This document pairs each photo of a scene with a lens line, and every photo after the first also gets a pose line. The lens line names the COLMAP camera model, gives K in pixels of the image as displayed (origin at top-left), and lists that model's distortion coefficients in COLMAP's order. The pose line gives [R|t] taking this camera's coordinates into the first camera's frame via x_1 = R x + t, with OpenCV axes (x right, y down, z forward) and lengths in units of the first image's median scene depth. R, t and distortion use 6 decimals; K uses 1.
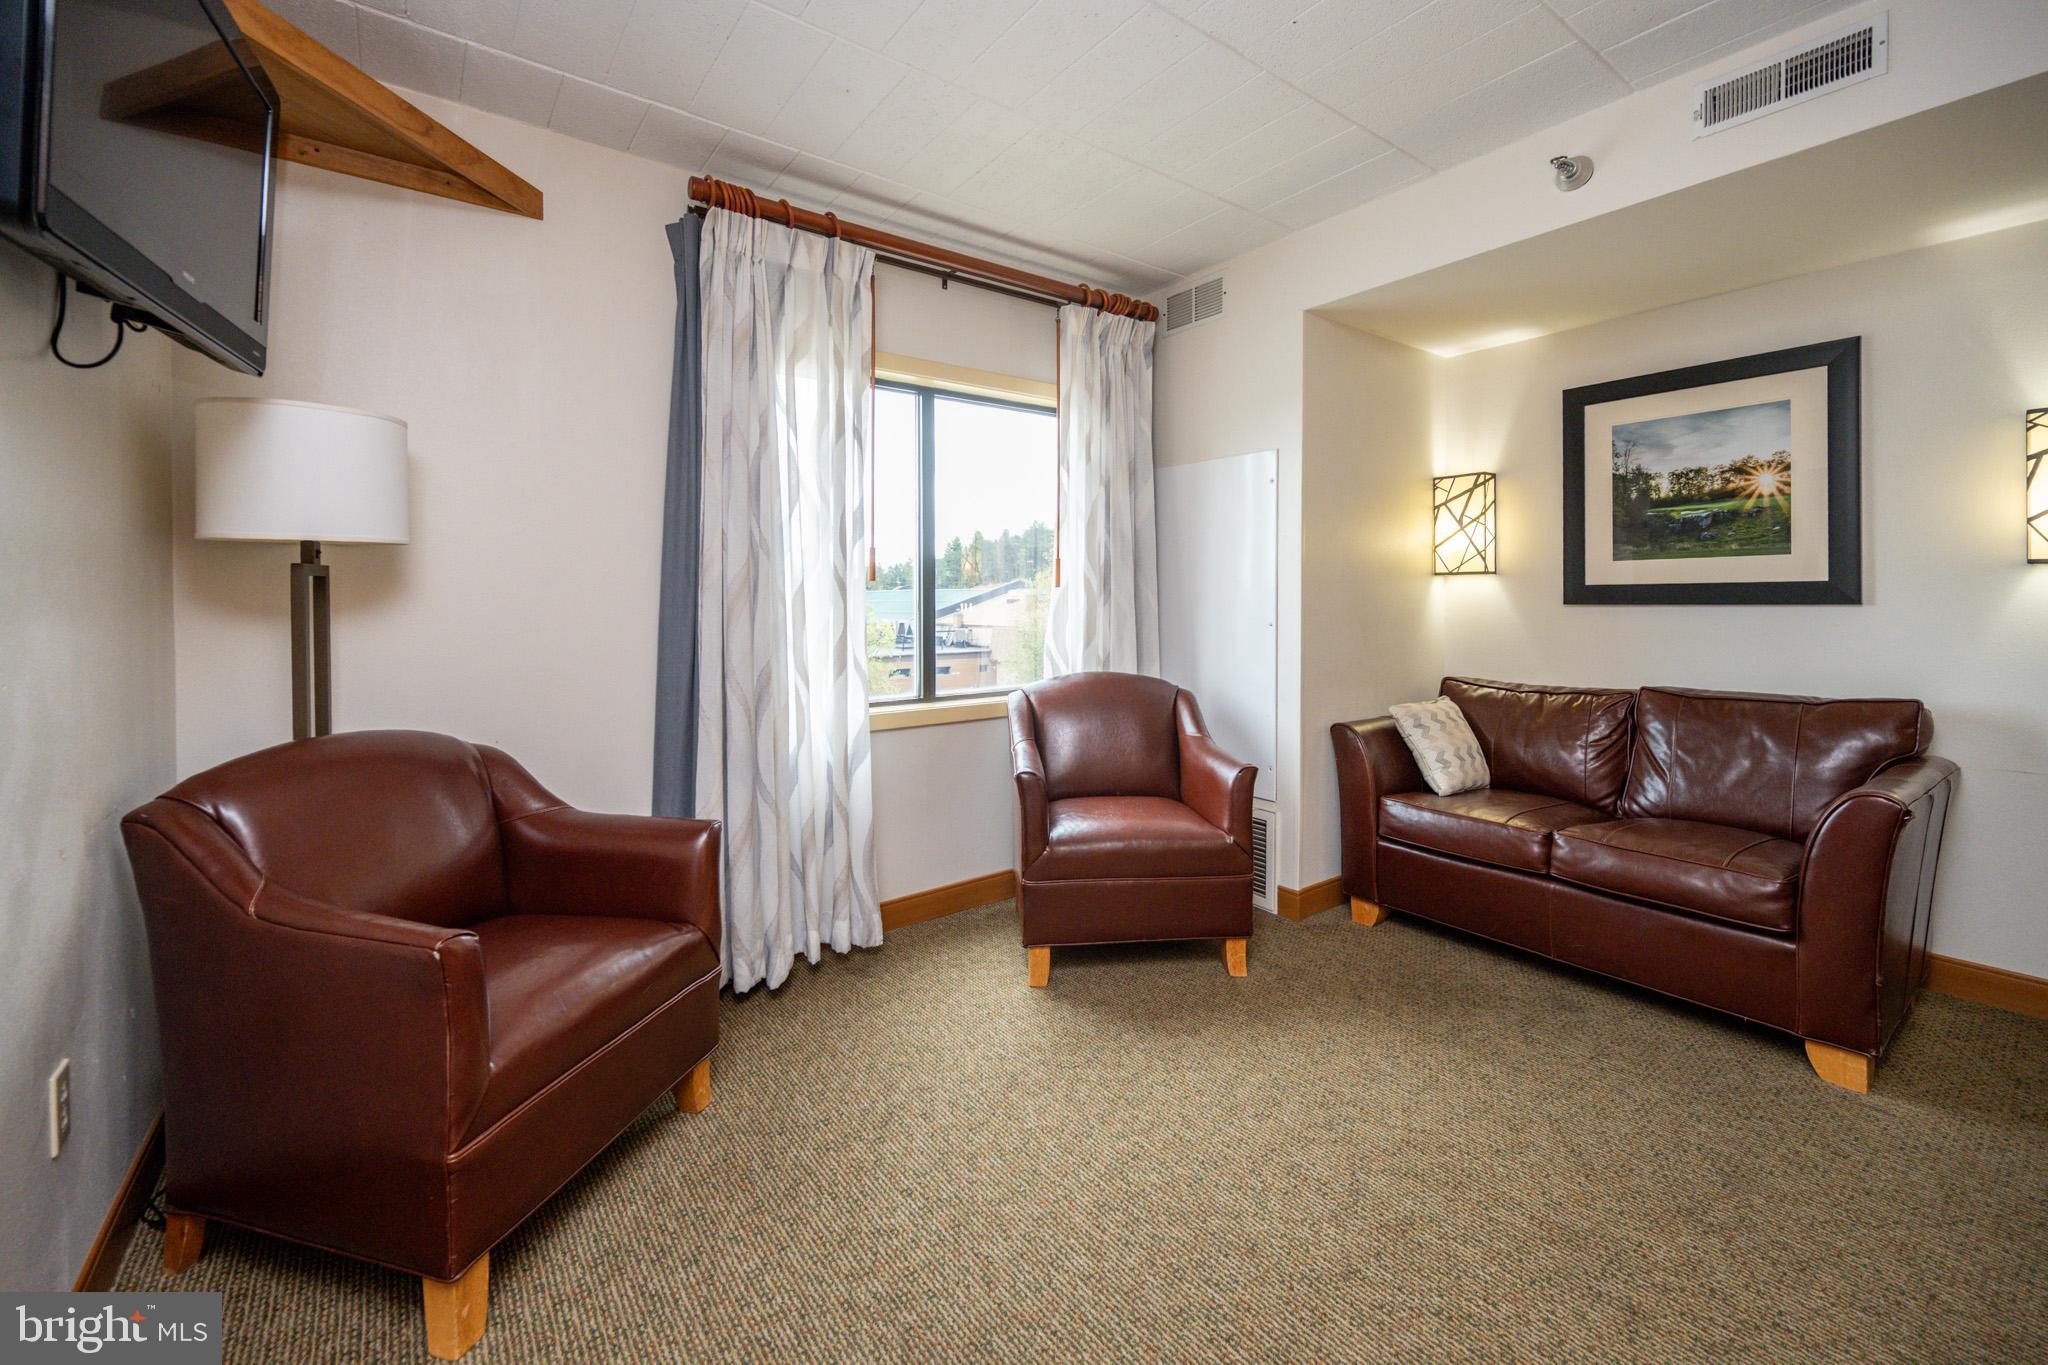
lens RADIAL K [[822.6, 0, 1038.4], [0, 822.6, 601.7], [0, 0, 1]] dist [-0.001551, -0.000035]
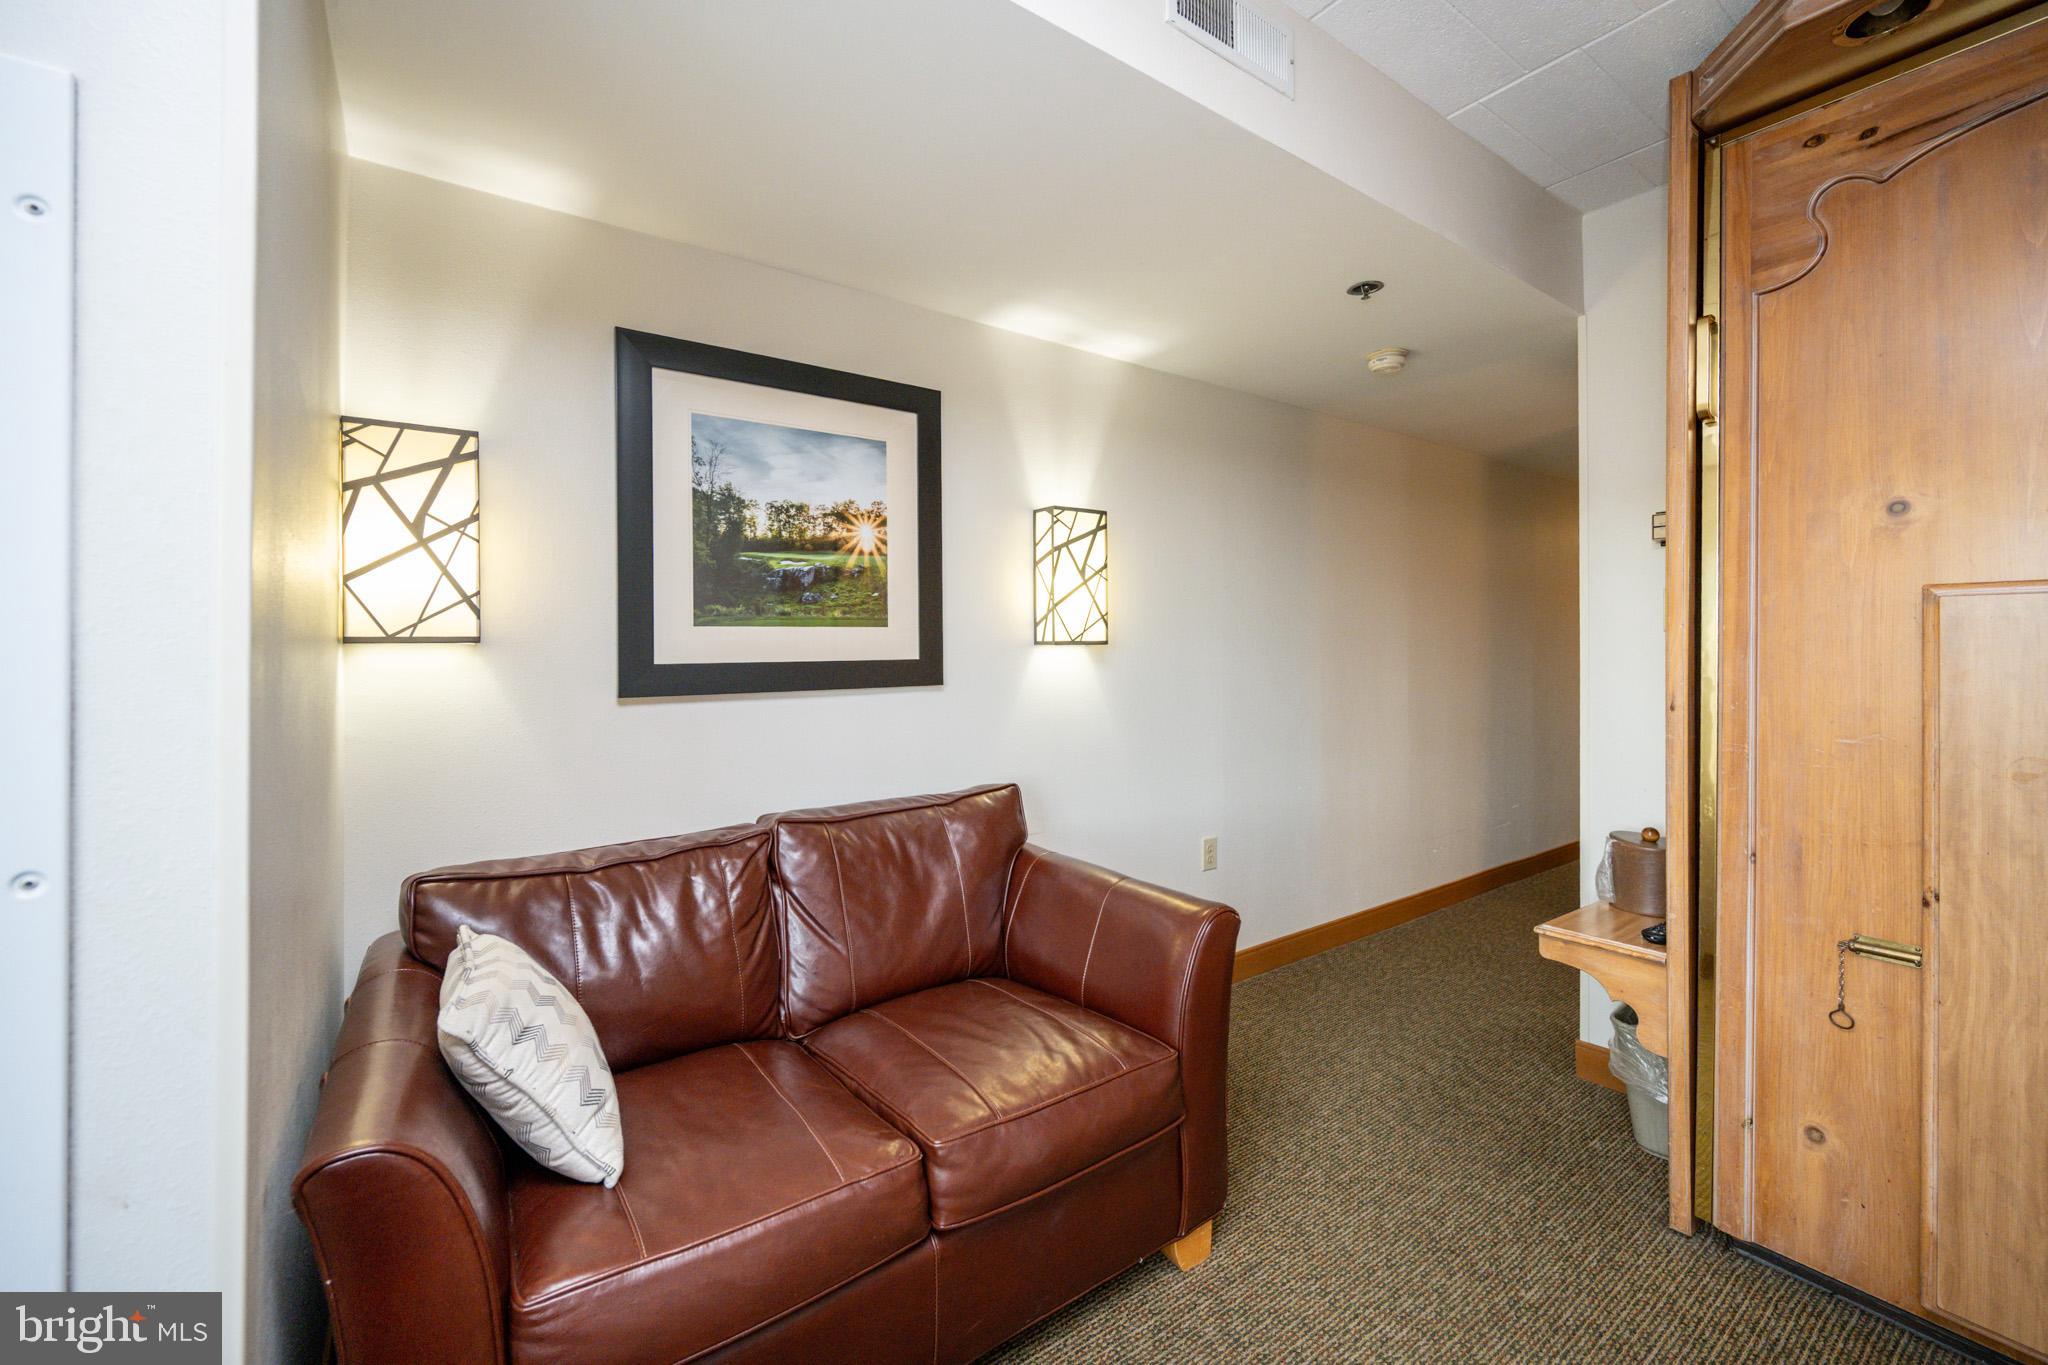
lens RADIAL K [[822.6, 0, 1021.8], [0, 822.6, 643.6], [0, 0, 1]] dist [-0.001551, -0.000035]
pose [[0.035773, 0.005067, 0.999347, 0.082691], [0.007584, 0.999957, -0.005341, -0.033496], [-0.999331, 0.007770, 0.035733, 0.784271]]
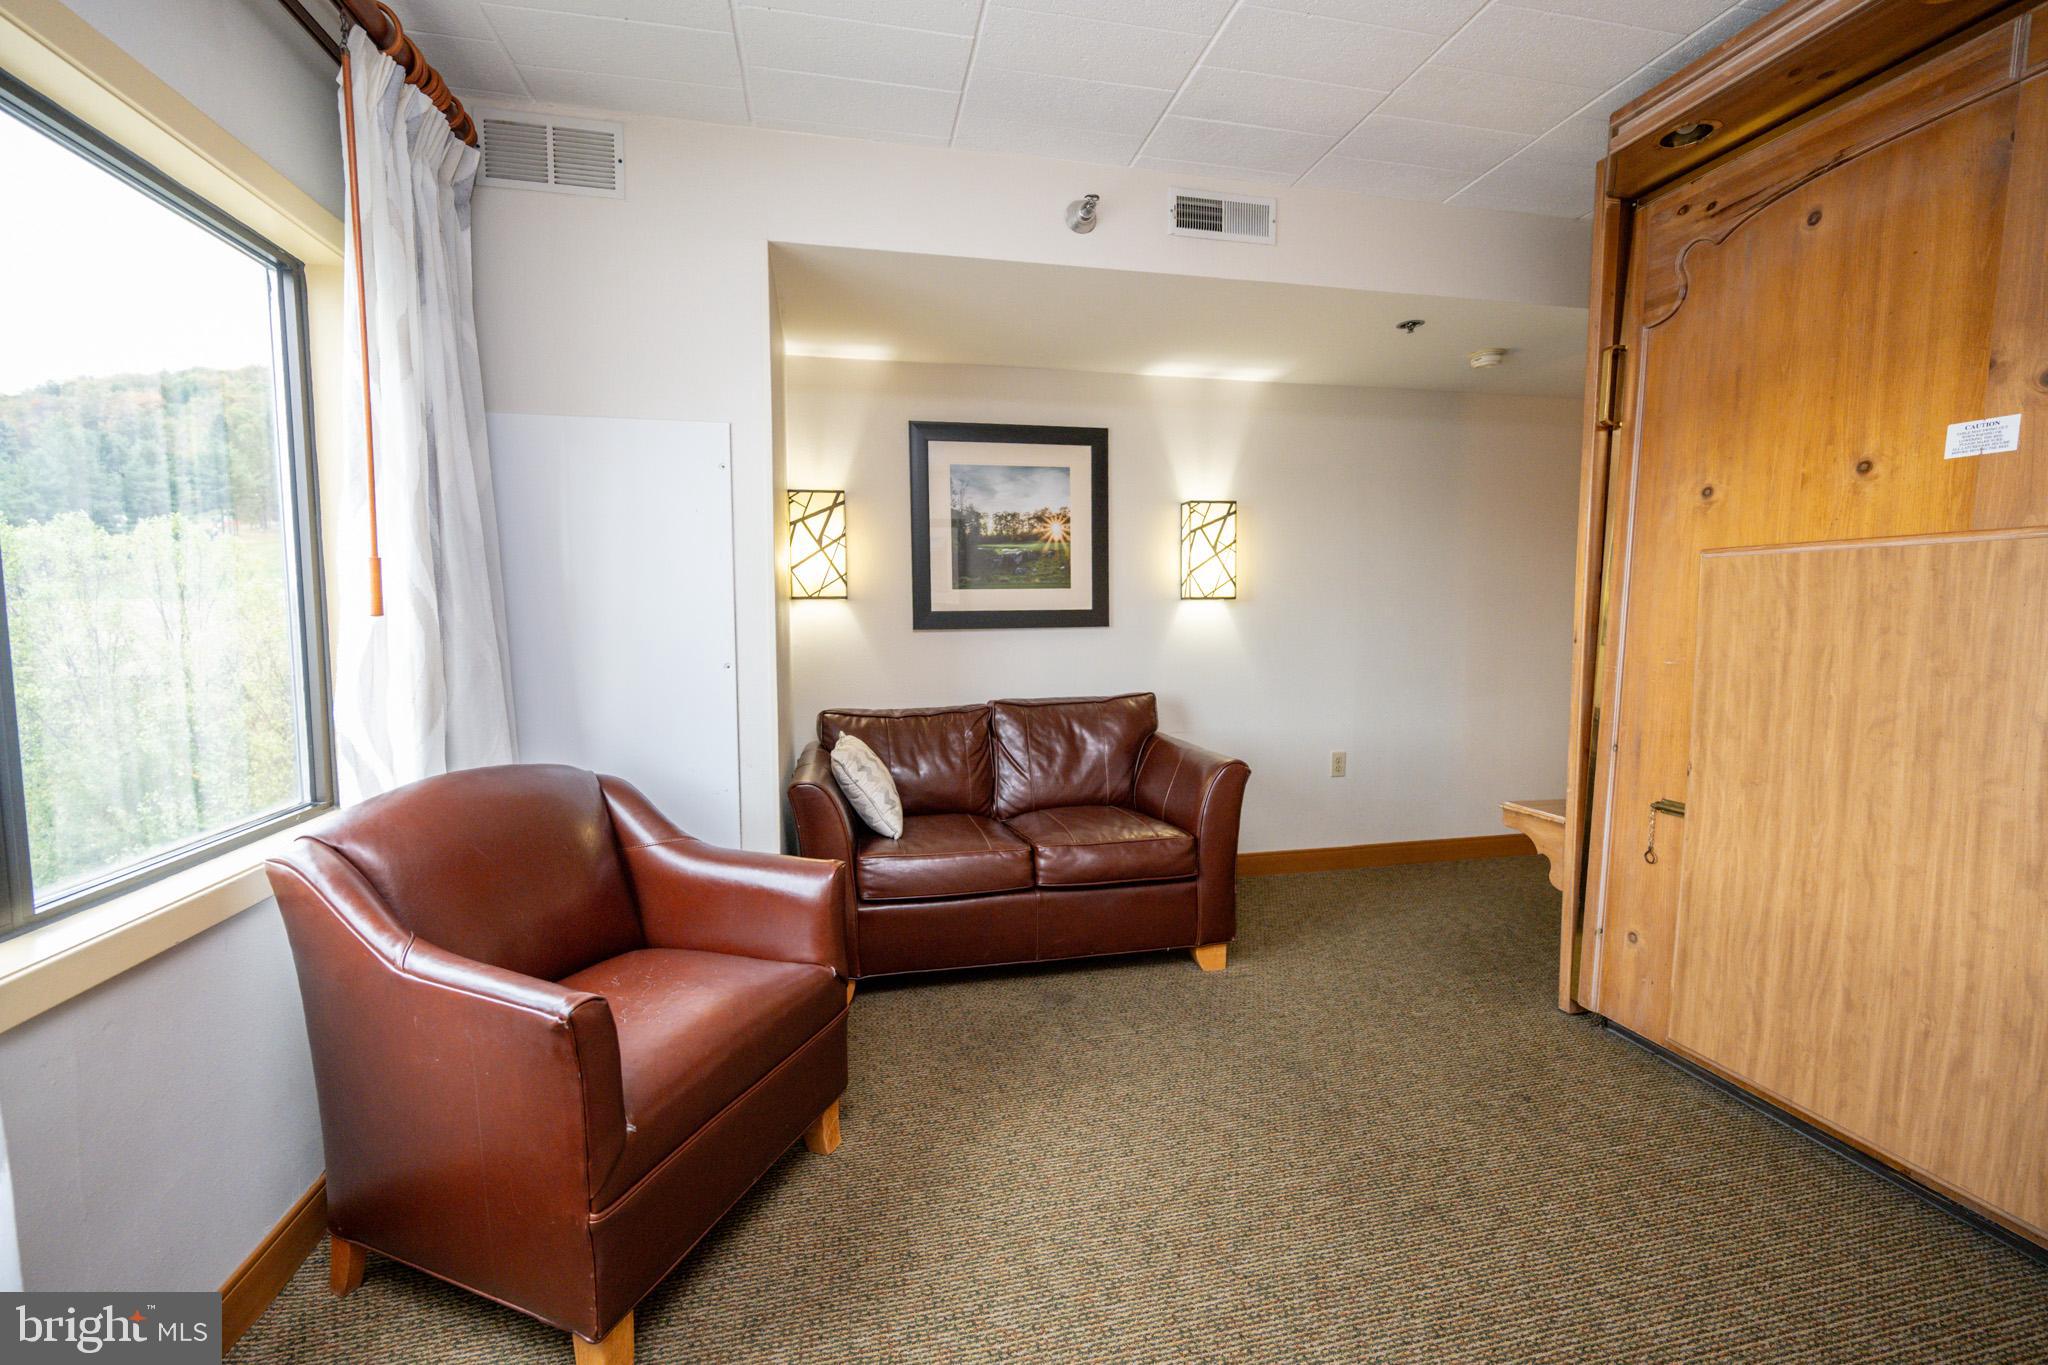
lens RADIAL K [[822.6, 0, 1006.7], [0, 822.6, 675.6], [0, 0, 1]] dist [-0.001551, -0.000035]
pose [[0.436425, -0.072036, 0.896853, -0.284055], [0.008501, 0.997075, 0.075949, -0.019036], [-0.899701, -0.025522, 0.435761, 0.489857]]
